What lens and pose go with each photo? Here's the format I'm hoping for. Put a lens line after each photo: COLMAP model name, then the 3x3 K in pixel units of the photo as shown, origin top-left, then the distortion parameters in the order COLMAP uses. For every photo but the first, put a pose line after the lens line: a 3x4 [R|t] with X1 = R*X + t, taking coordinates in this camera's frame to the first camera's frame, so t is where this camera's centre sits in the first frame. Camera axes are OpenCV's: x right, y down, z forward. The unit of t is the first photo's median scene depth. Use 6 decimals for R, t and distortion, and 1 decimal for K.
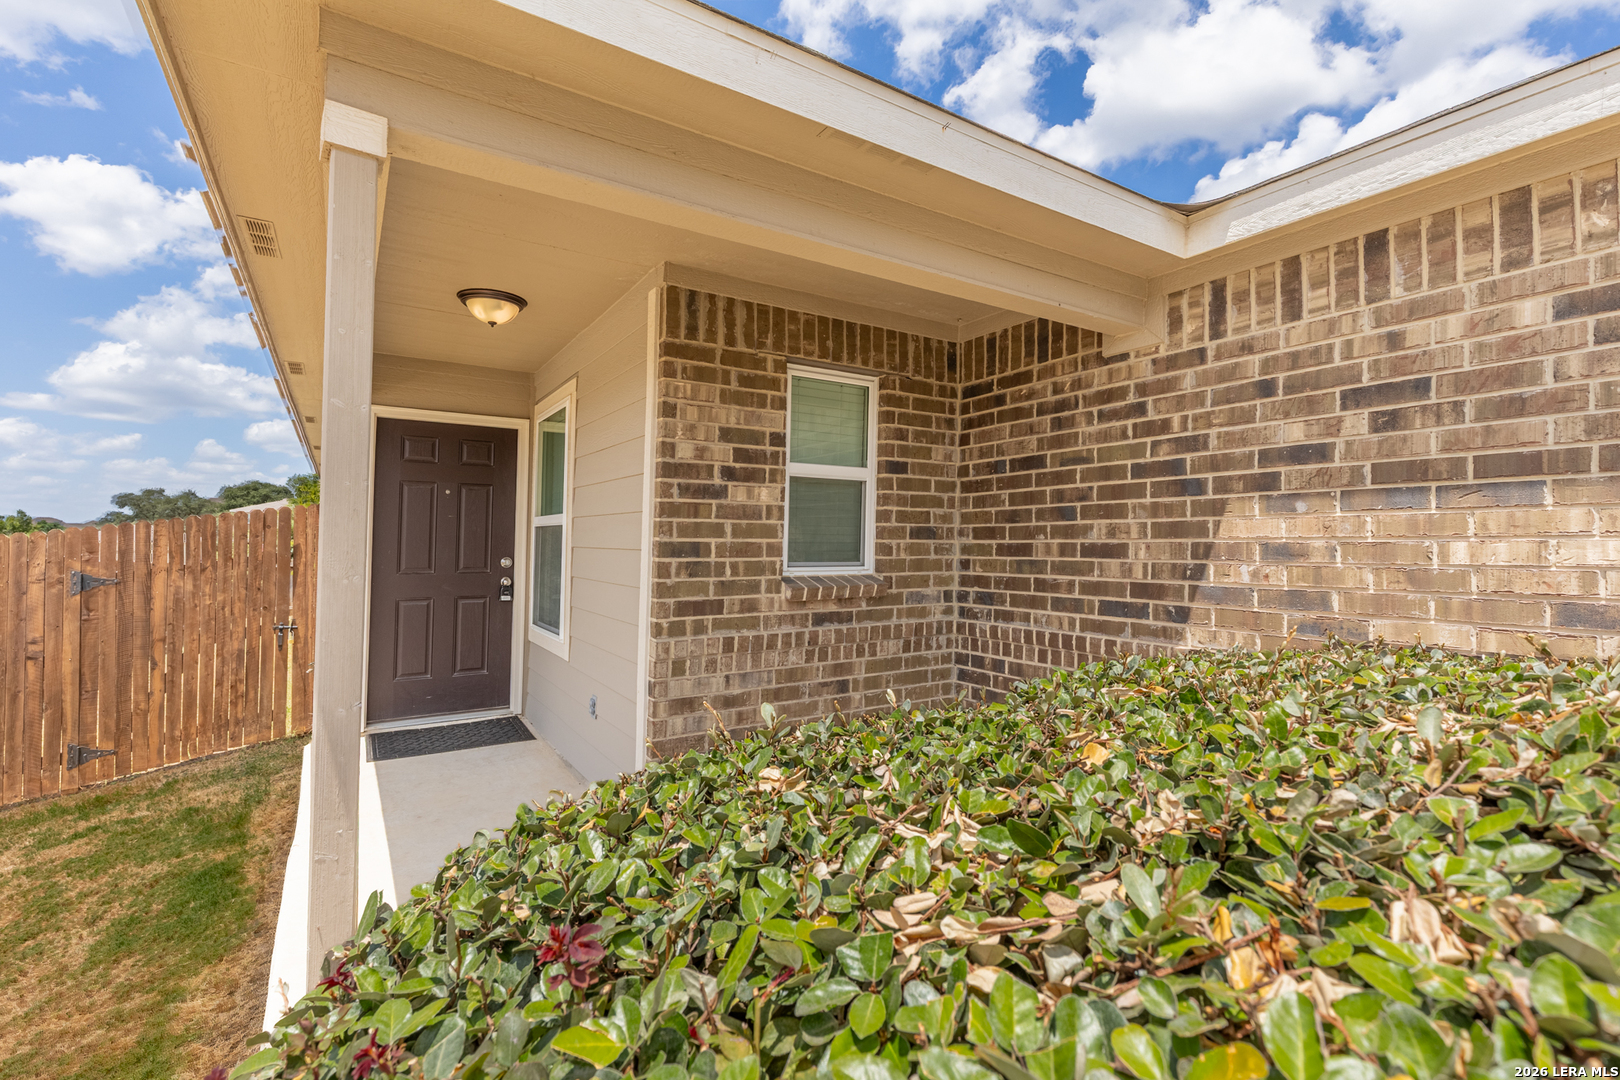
lens RADIAL K [[736.8, 0, 810.0], [0, 736.8, 540.0], [0, 0, 1]] dist [0.003300, 0.000185]
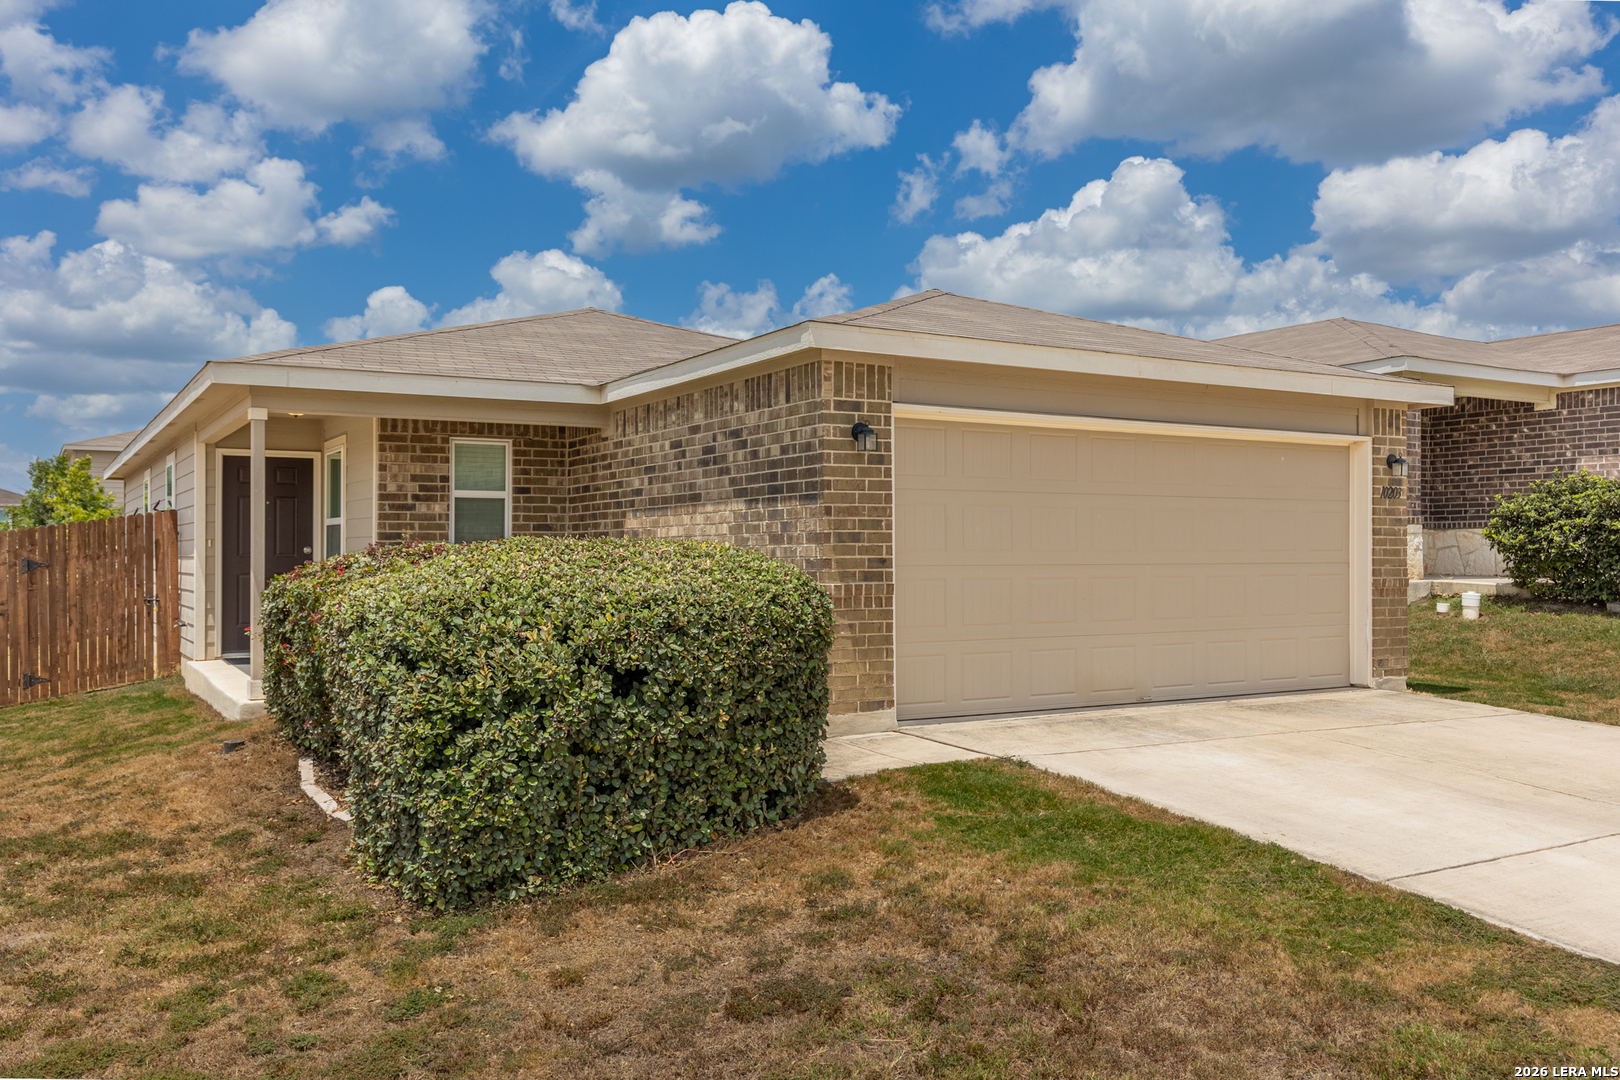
lens RADIAL K [[1339.5, 0, 813.7], [0, 1339.5, 603.7], [0, 0, 1]] dist [0.025710, -0.065973]
pose [[0.999374, -0.004663, -0.035069, 0.935998], [0.006145, 0.999087, 0.042282, 0.041888], [0.034840, -0.042471, 0.998490, -2.227026]]
